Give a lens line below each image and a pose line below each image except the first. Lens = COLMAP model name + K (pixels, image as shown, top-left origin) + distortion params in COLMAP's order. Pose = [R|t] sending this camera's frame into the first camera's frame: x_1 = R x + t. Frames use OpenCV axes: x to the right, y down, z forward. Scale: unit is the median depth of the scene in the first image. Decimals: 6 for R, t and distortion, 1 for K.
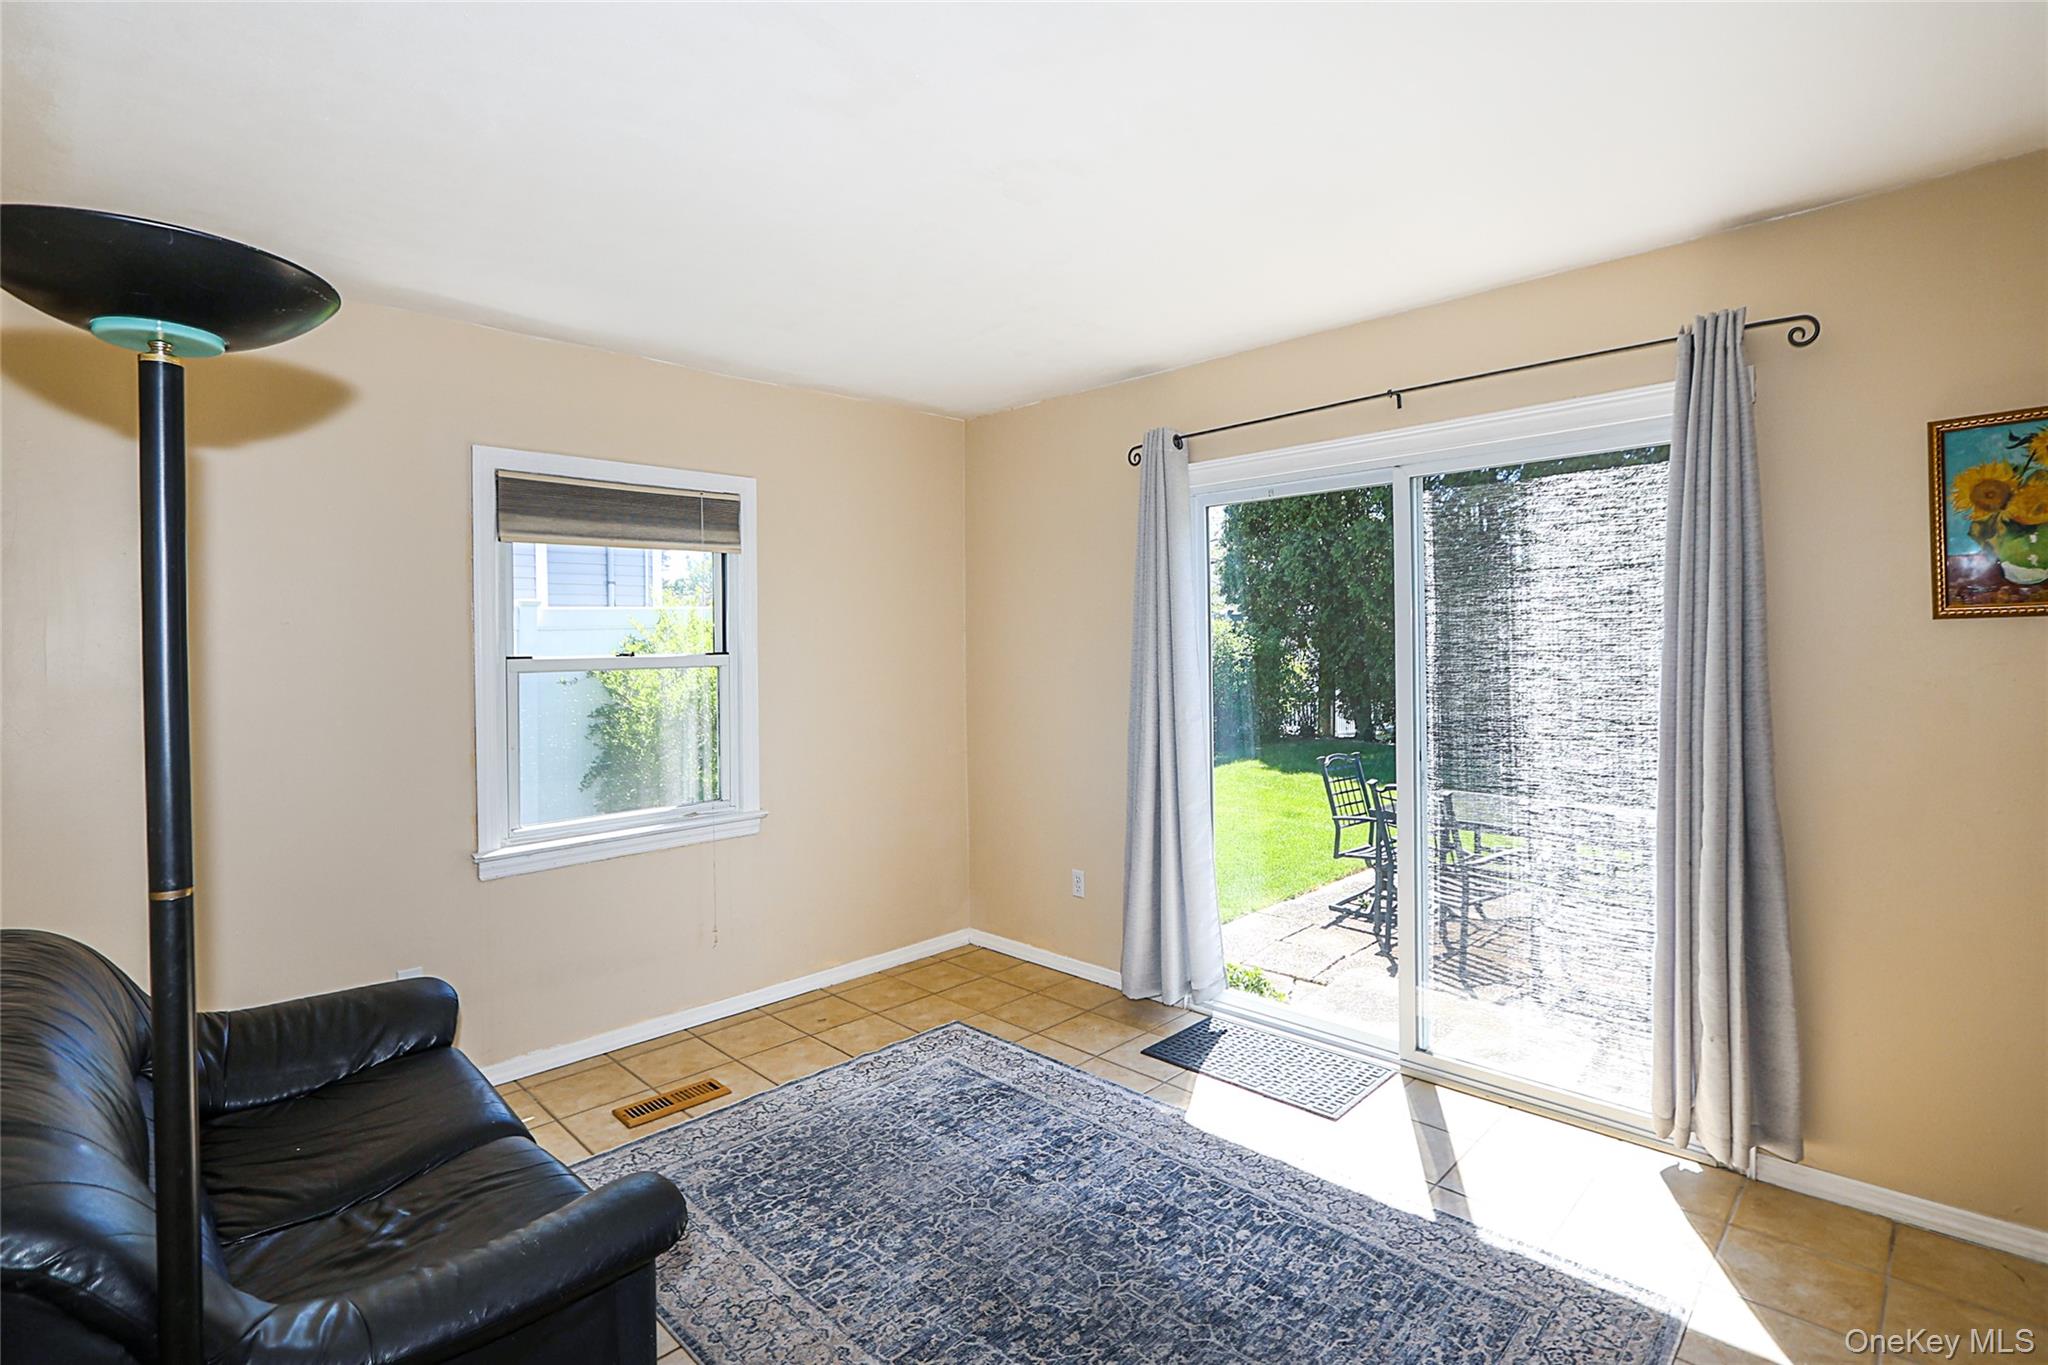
lens RADIAL K [[1119.8, 0, 1024.7], [0, 1119.8, 654.9], [0, 0, 1]] dist [-0.001769, -0.000359]
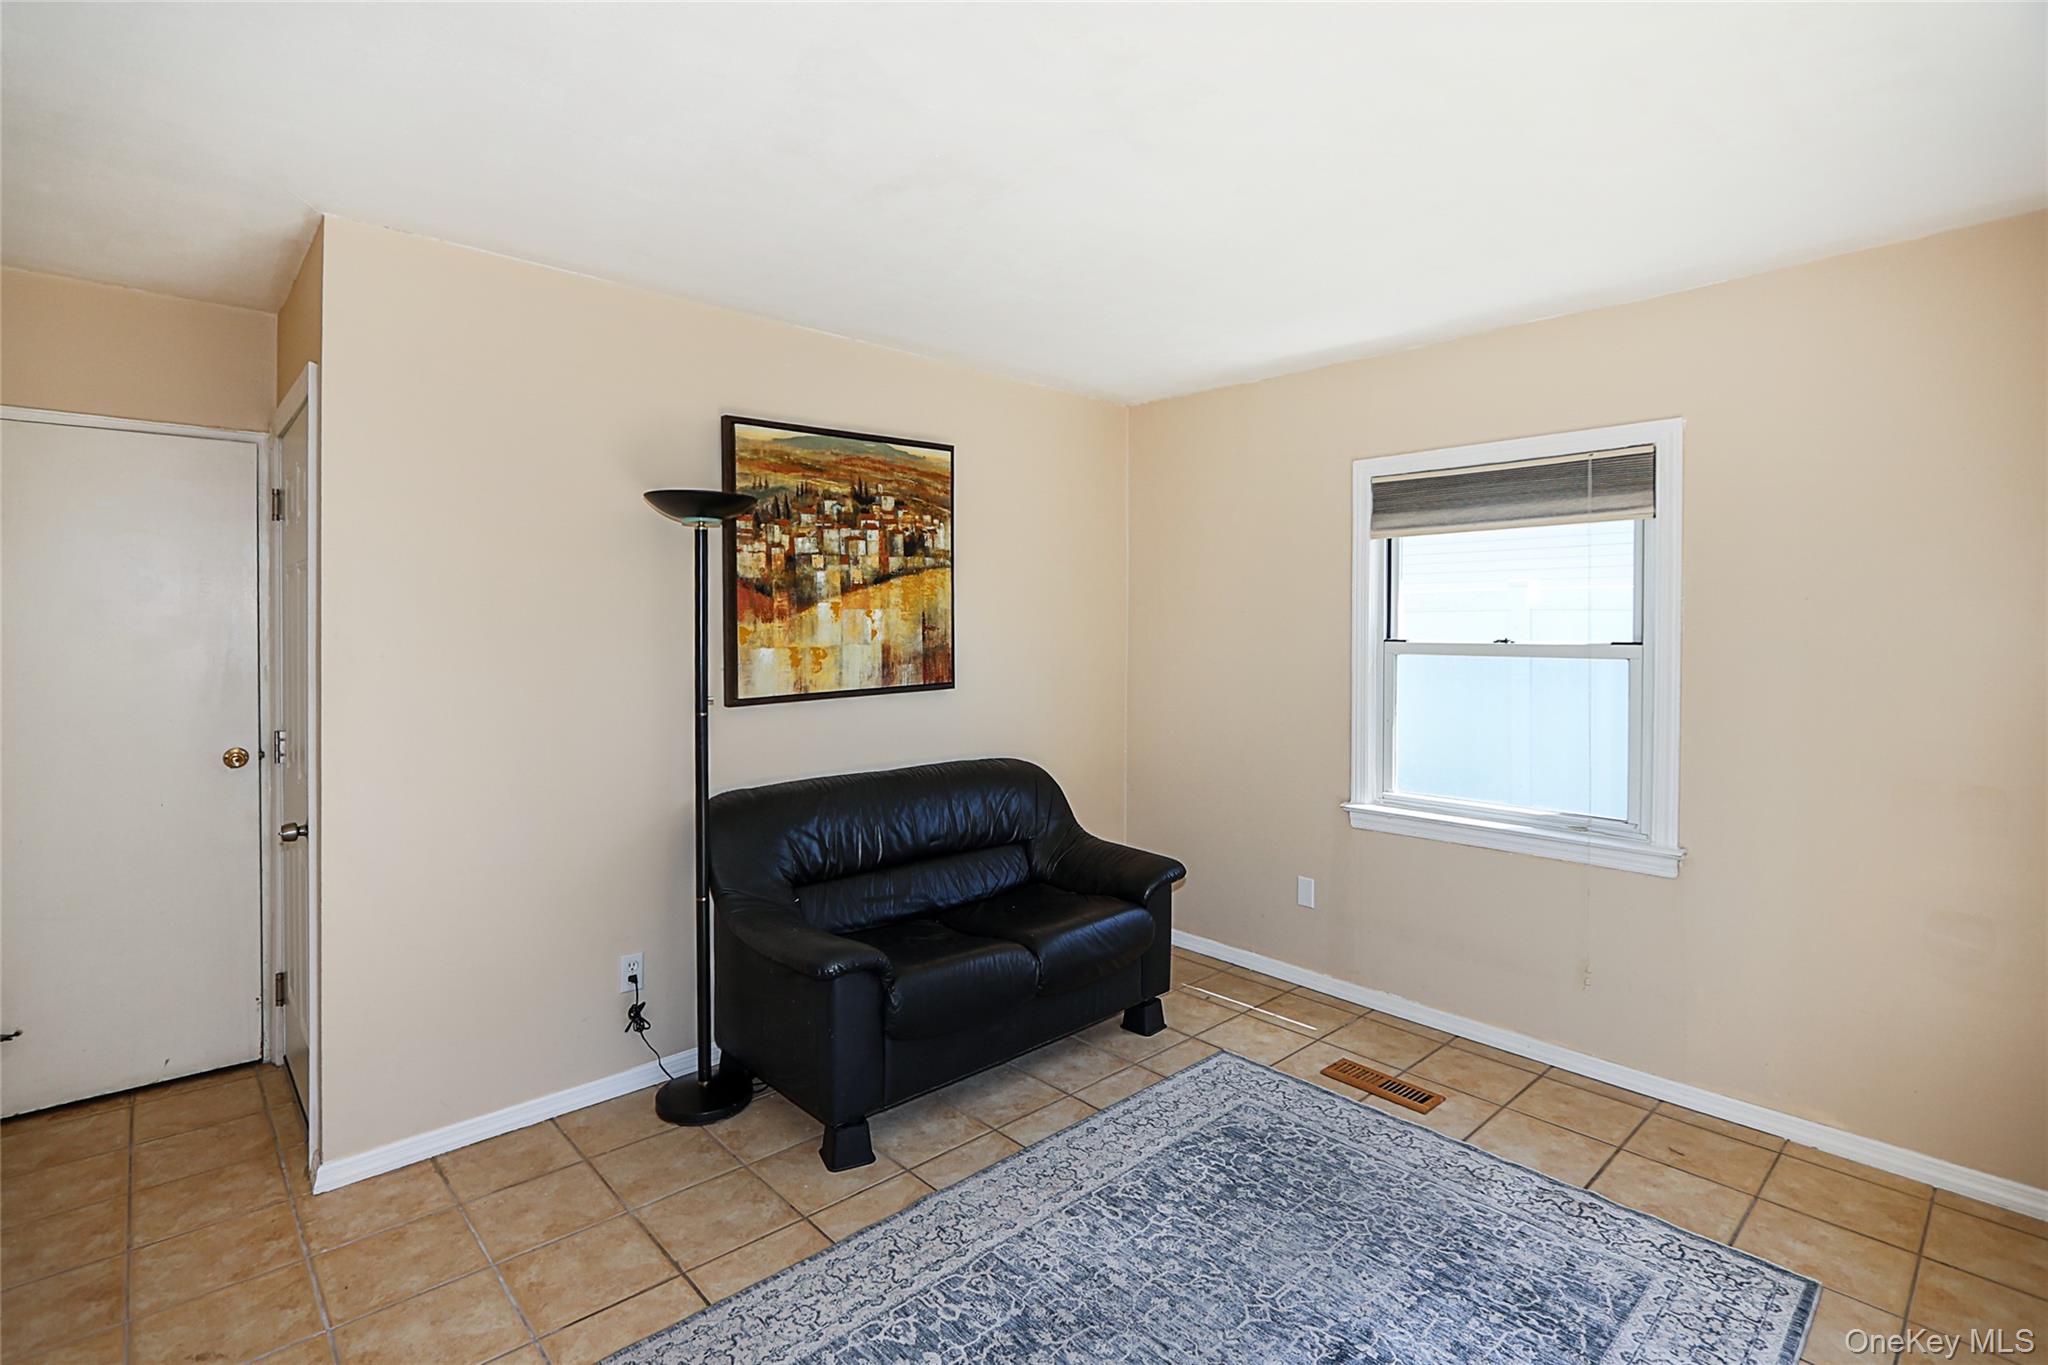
lens RADIAL K [[976.0, 0, 1019.7], [0, 976.0, 643.8], [0, 0, 1]] dist [-0.012427, 0.000409]
pose [[-0.129012, 0.026386, -0.991292, 0.546331], [-0.014535, 0.999488, 0.028496, -0.016902], [0.991537, 0.018085, -0.128562, 0.730885]]
